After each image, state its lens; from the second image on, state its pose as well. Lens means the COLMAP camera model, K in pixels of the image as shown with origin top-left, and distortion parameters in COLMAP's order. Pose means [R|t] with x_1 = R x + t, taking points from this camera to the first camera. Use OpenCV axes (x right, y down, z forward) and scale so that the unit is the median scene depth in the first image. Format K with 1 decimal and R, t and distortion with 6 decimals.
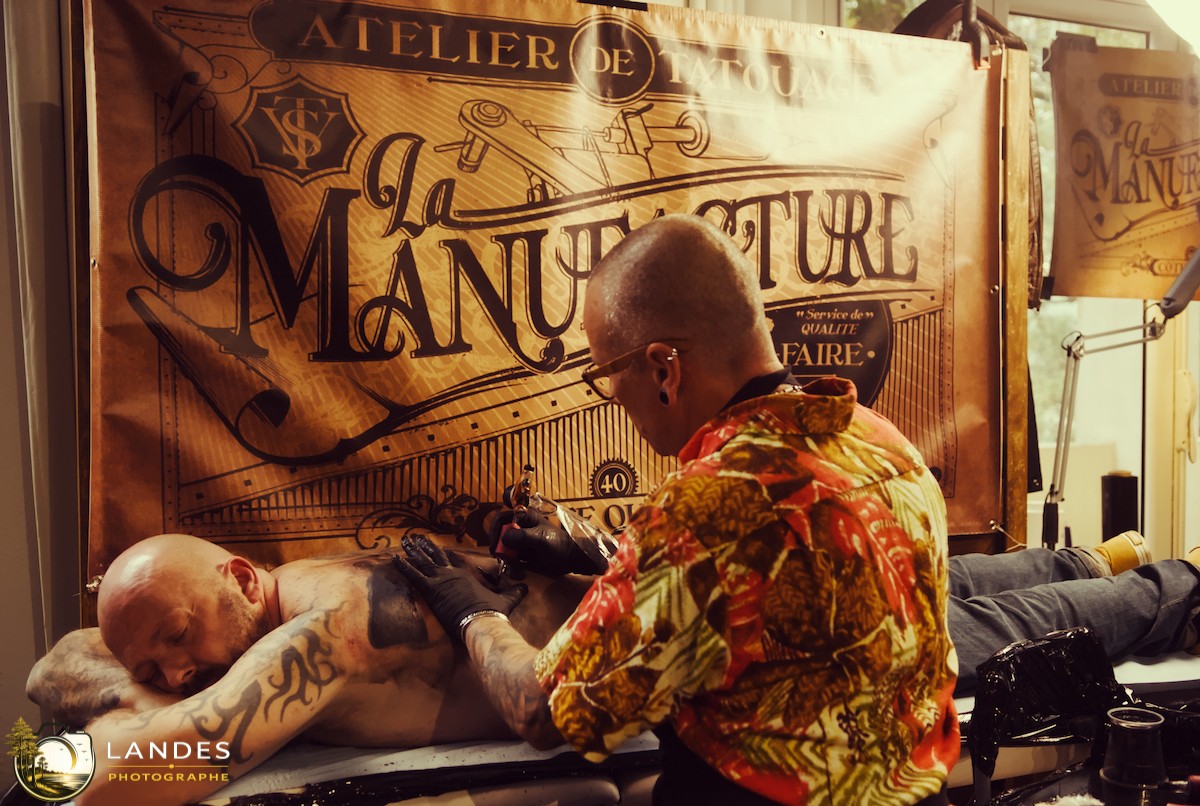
lens RADIAL K [[1265.1, 0, 588.2], [0, 1265.1, 435.1], [0, 0, 1]] dist [-0.005223, 0.000000]
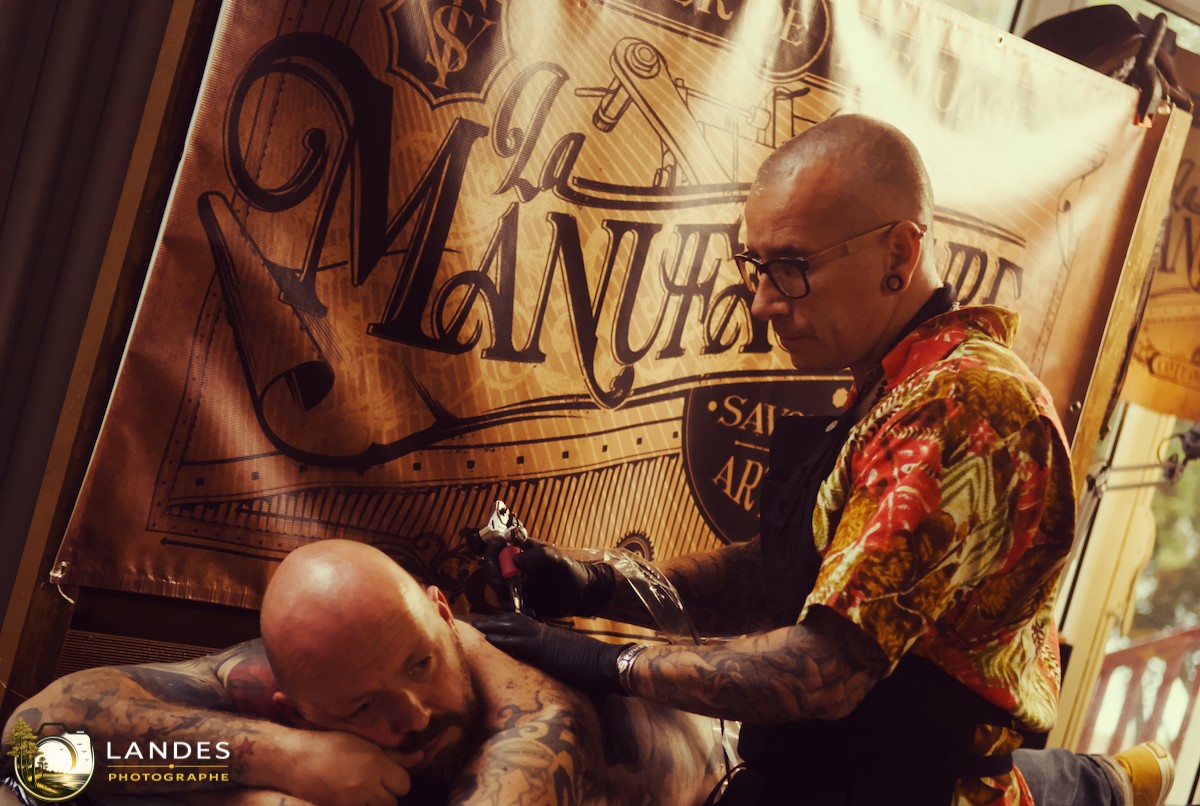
lens RADIAL K [[2494.3, 0, 576.4], [0, 2494.3, 509.5], [0, 0, 1]] dist [0.006860, 0.000000]
pose [[0.911195, 0.225905, 0.344514, -0.567404], [-0.254482, 0.966272, 0.039468, -0.046065], [-0.323978, -0.123636, 0.937951, -0.405516]]
